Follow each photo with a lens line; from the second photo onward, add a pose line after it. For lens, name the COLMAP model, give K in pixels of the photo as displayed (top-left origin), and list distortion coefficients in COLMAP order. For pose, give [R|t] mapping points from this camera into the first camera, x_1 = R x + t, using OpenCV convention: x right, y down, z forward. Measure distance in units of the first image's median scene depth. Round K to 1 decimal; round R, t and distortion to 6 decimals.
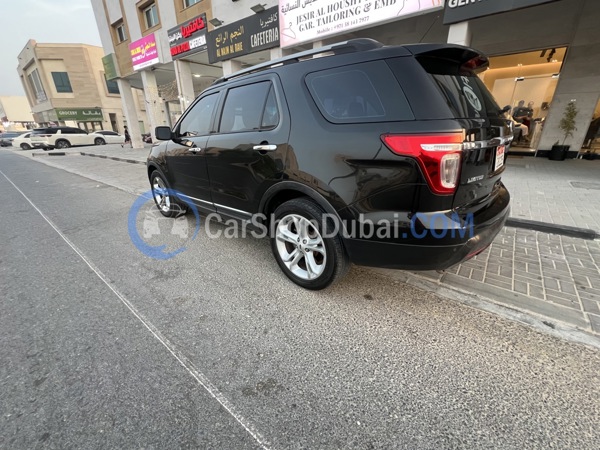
lens RADIAL K [[255.7, 0, 300.0], [0, 255.7, 225.0], [0, 0, 1]] dist [-0.002117, -0.000137]
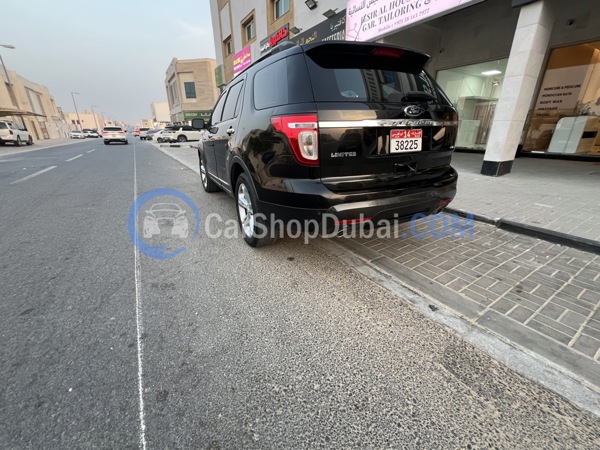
lens RADIAL K [[255.7, 0, 300.0], [0, 255.7, 225.0], [0, 0, 1]] dist [-0.002117, -0.000137]
pose [[0.941708, 0.127795, -0.311215, 0.184791], [-0.129353, 0.991474, 0.015724, 0.028983], [0.310571, 0.025449, 0.950209, -0.032060]]
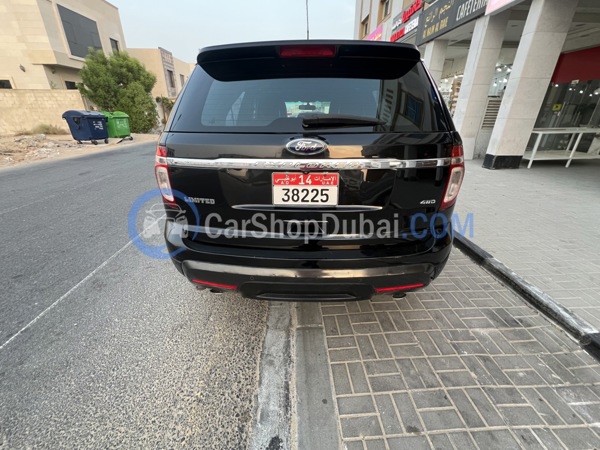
lens RADIAL K [[255.7, 0, 300.0], [0, 255.7, 225.0], [0, 0, 1]] dist [-0.002117, -0.000137]
pose [[0.656516, 0.319902, -0.683118, 0.318352], [-0.284732, 0.943718, 0.168297, -0.072121], [0.698509, 0.084016, 0.710652, 0.126525]]
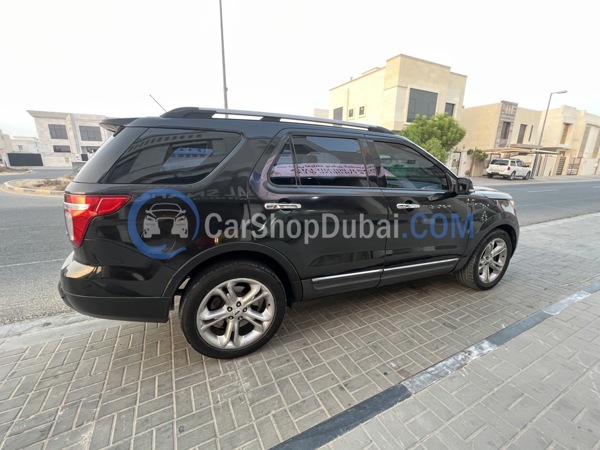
lens RADIAL K [[255.7, 0, 300.0], [0, 255.7, 225.0], [0, 0, 1]] dist [-0.002117, -0.000137]
pose [[-0.410569, 0.229839, -0.882387, 0.363644], [-0.330833, 0.864221, 0.379041, -0.241366], [0.849696, 0.447545, -0.278784, 0.551540]]
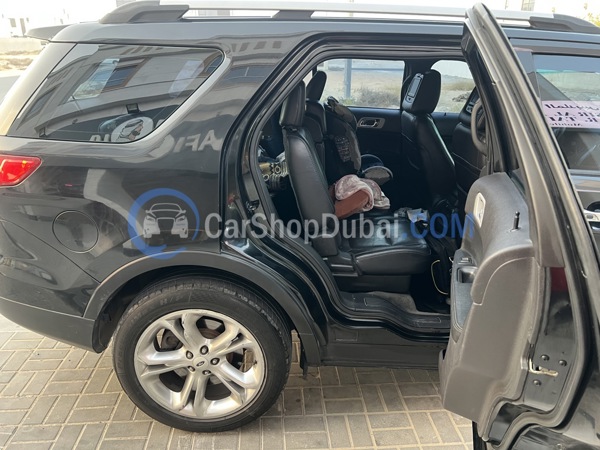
lens RADIAL K [[452.7, 0, 297.8], [0, 452.7, 226.5], [0, 0, 1]] dist [0.046377, -0.054011]
pose [[-0.735755, 0.249819, -0.629487, 0.291487], [-0.243906, 0.769365, 0.590413, -0.282713], [0.631802, 0.587935, -0.505132, 0.590502]]
